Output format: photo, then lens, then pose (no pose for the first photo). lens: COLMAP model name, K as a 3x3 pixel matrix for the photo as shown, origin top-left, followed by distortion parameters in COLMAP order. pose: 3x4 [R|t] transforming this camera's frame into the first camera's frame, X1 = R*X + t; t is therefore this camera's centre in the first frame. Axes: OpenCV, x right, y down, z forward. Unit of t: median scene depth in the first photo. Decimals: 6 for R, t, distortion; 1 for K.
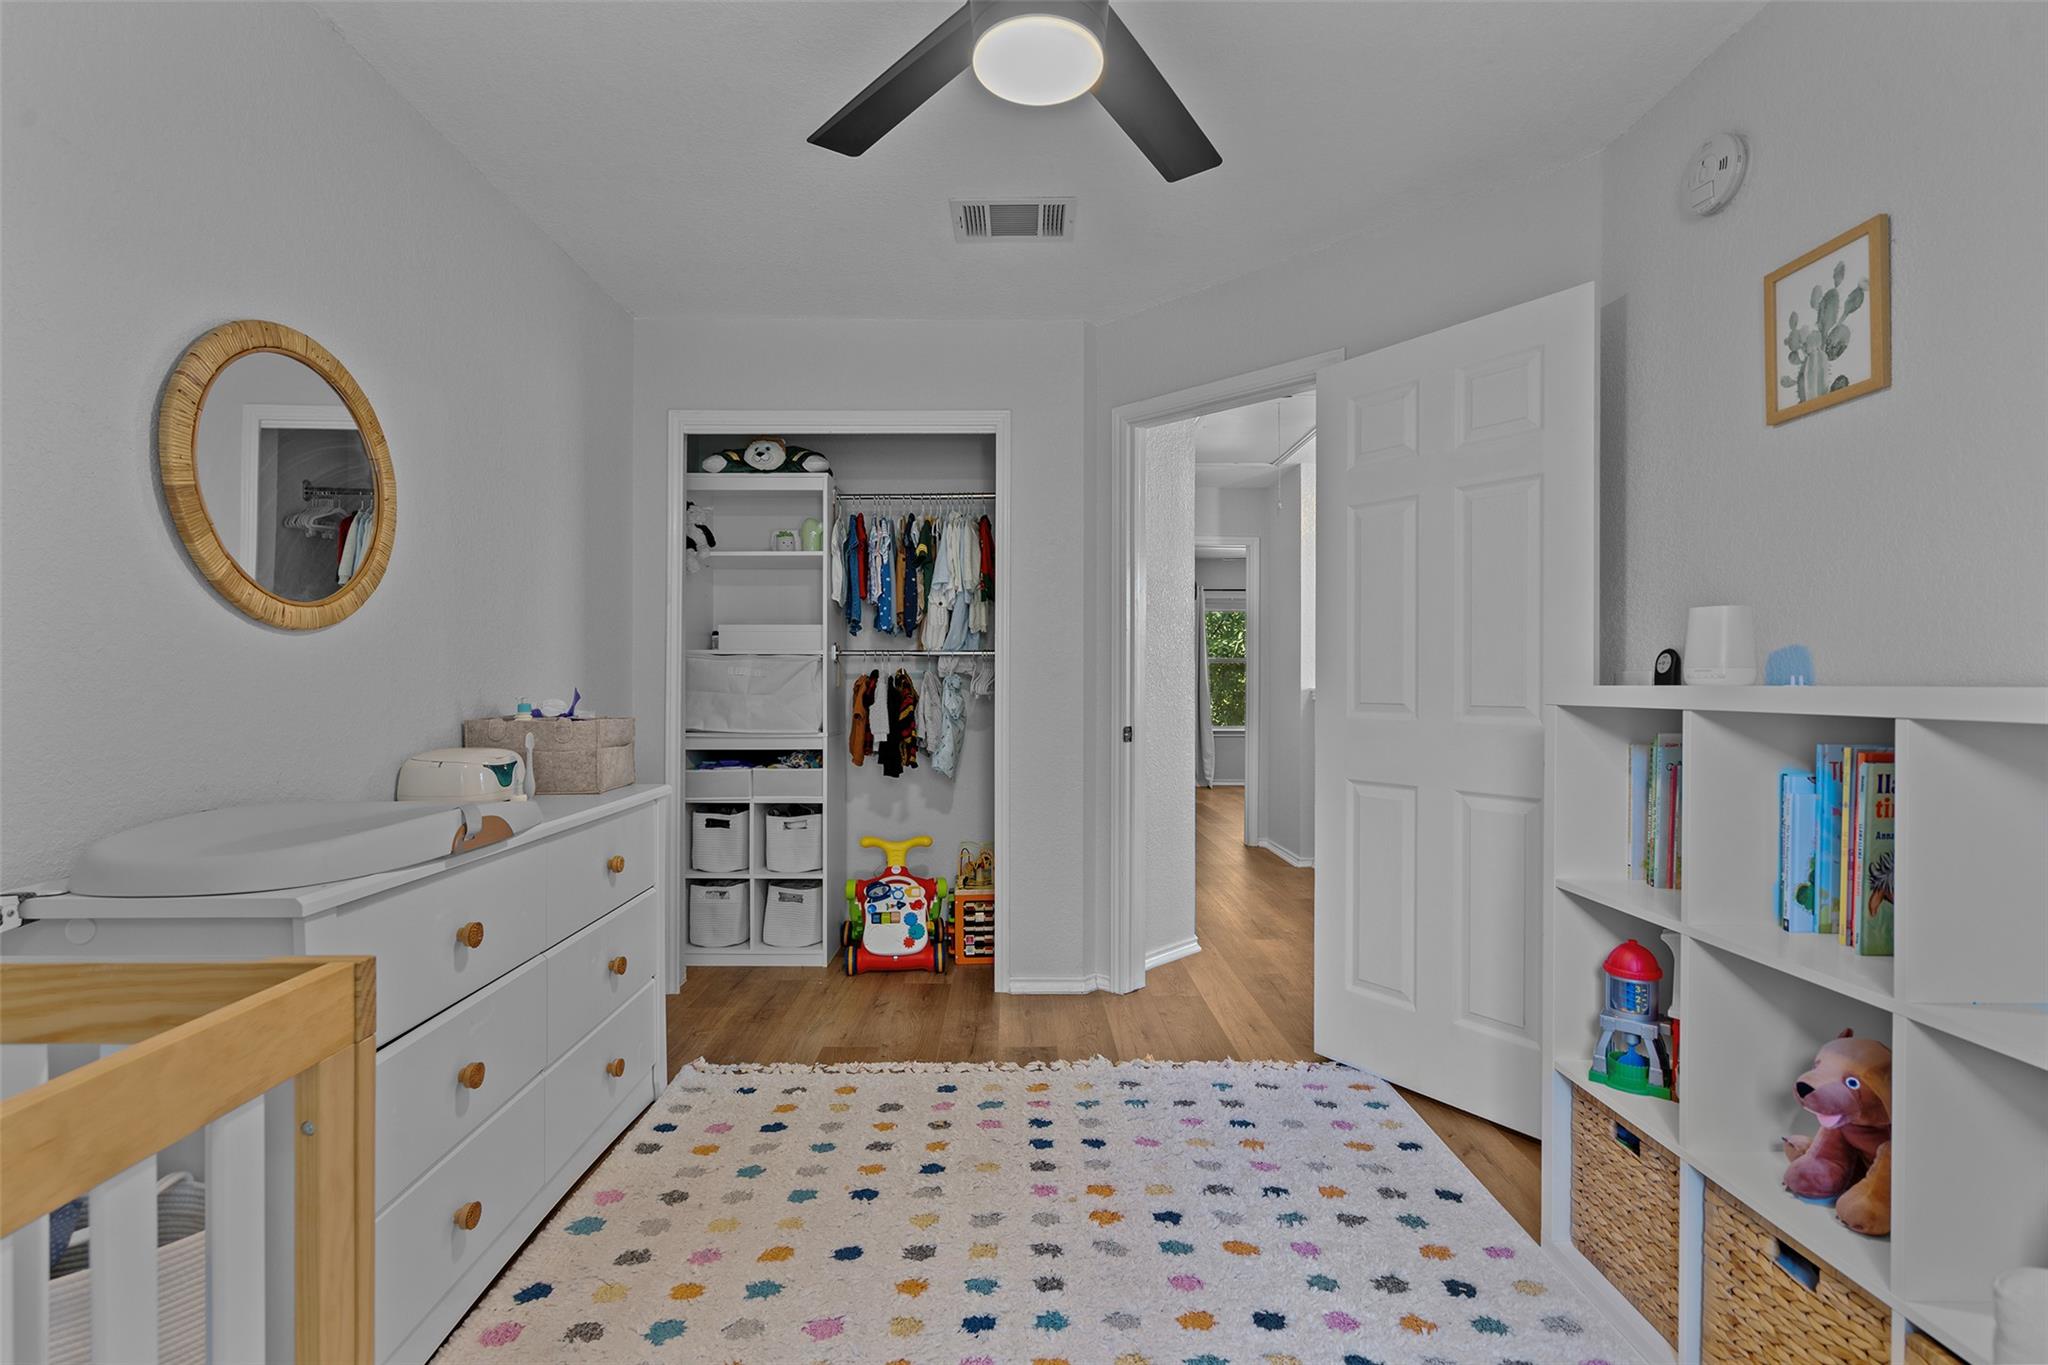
lens RADIAL K [[936.4, 0, 1016.2], [0, 936.4, 676.7], [0, 0, 1]] dist [-0.001226, 0.001771]
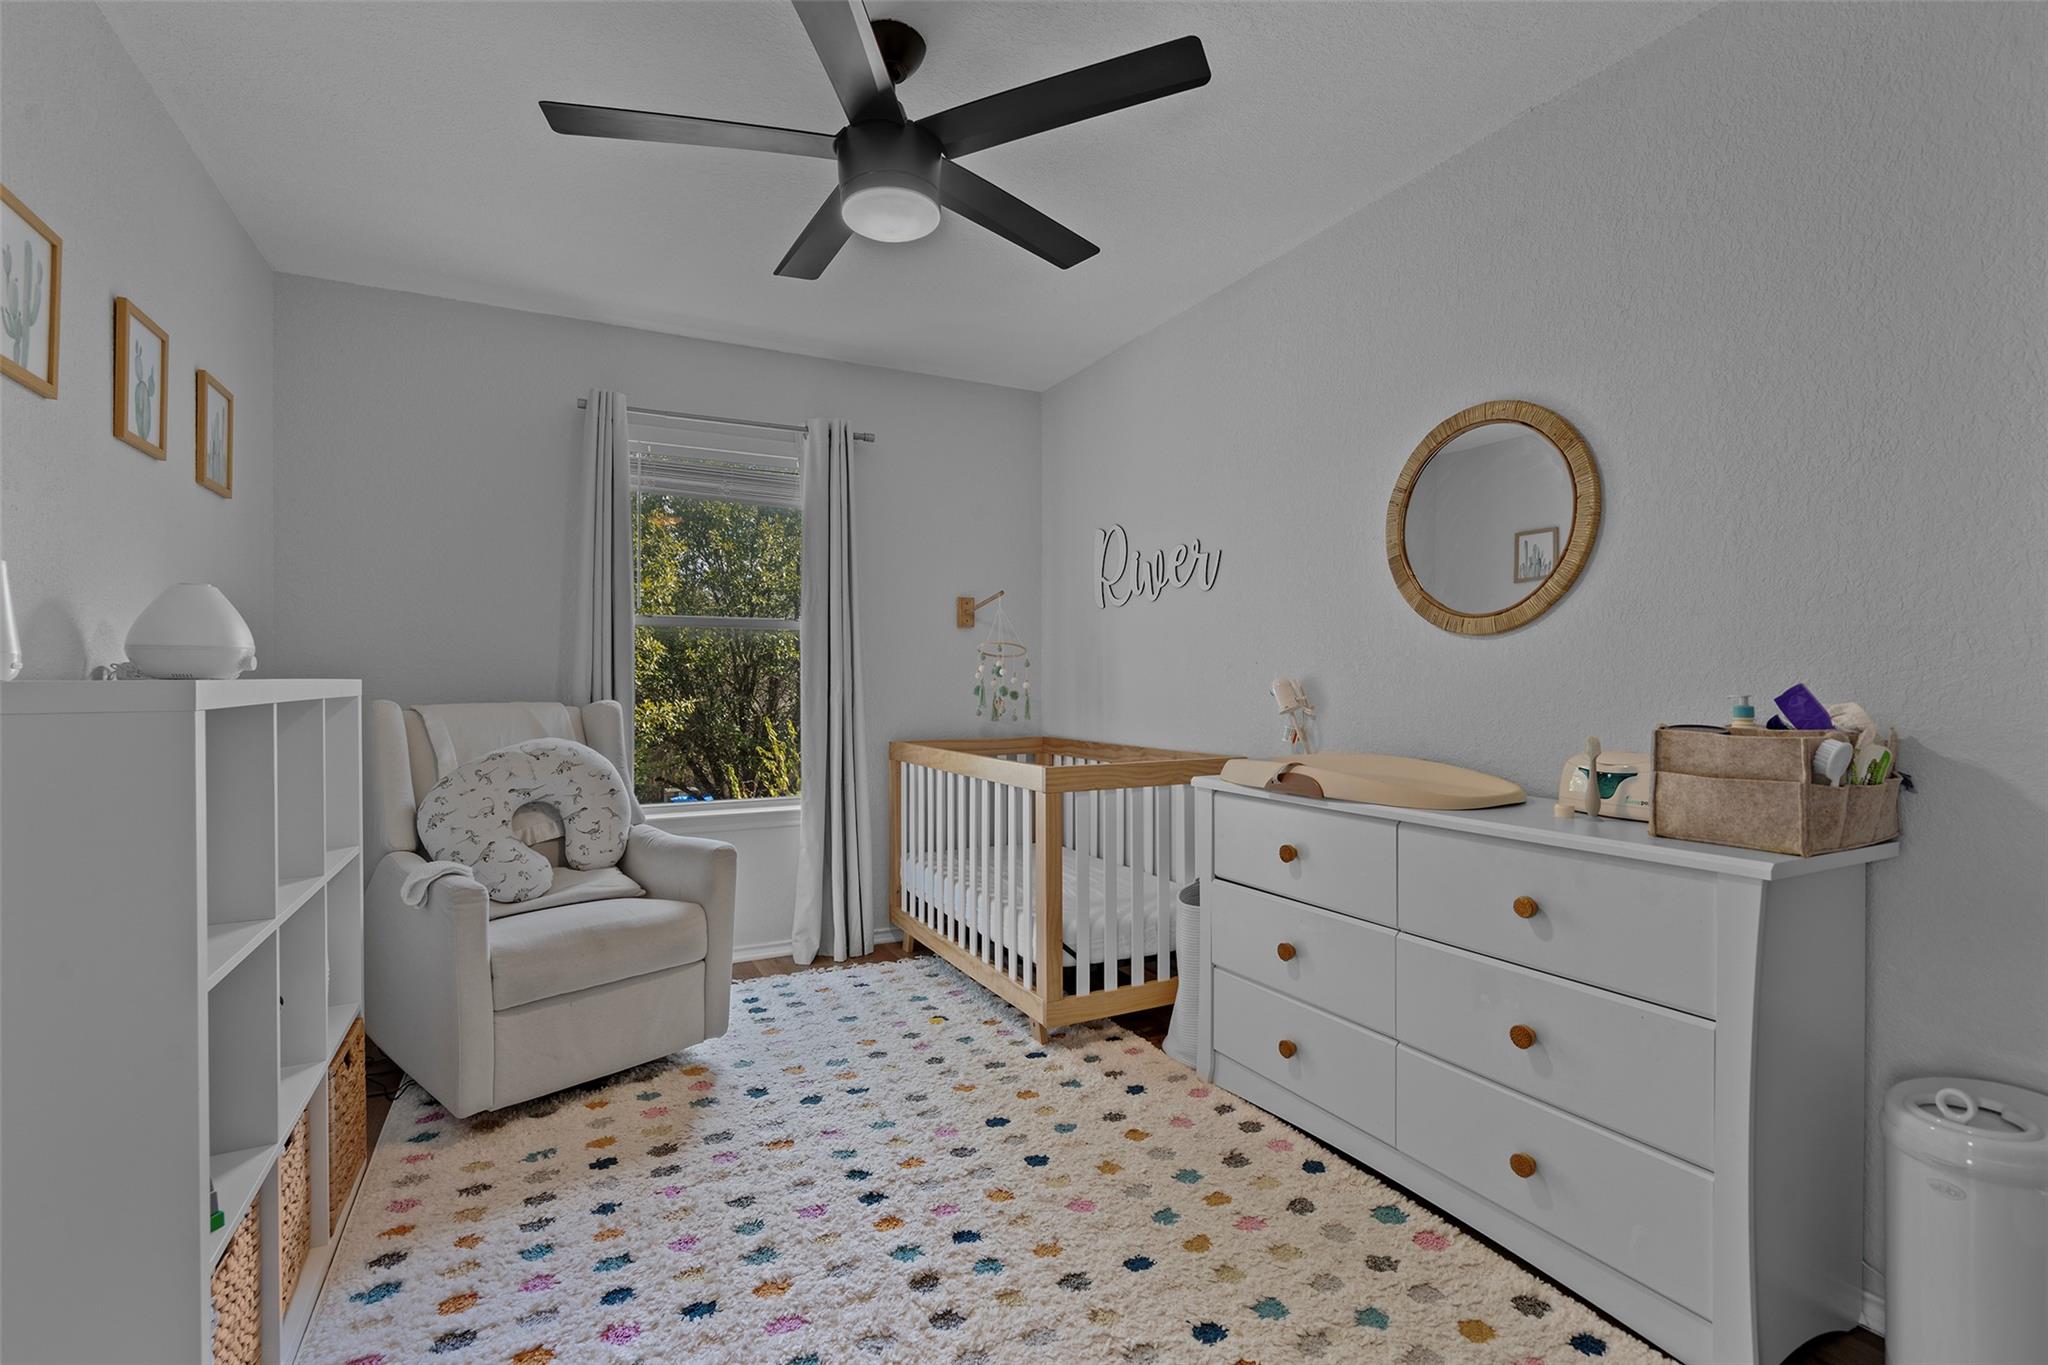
lens RADIAL K [[936.4, 0, 1014.6], [0, 936.4, 681.6], [0, 0, 1]] dist [-0.001226, 0.001771]
pose [[-0.893954, 0.009870, -0.448051, 0.369872], [0.006694, 0.999940, 0.008673, 0.000149], [0.448109, 0.004754, -0.893966, 1.821676]]
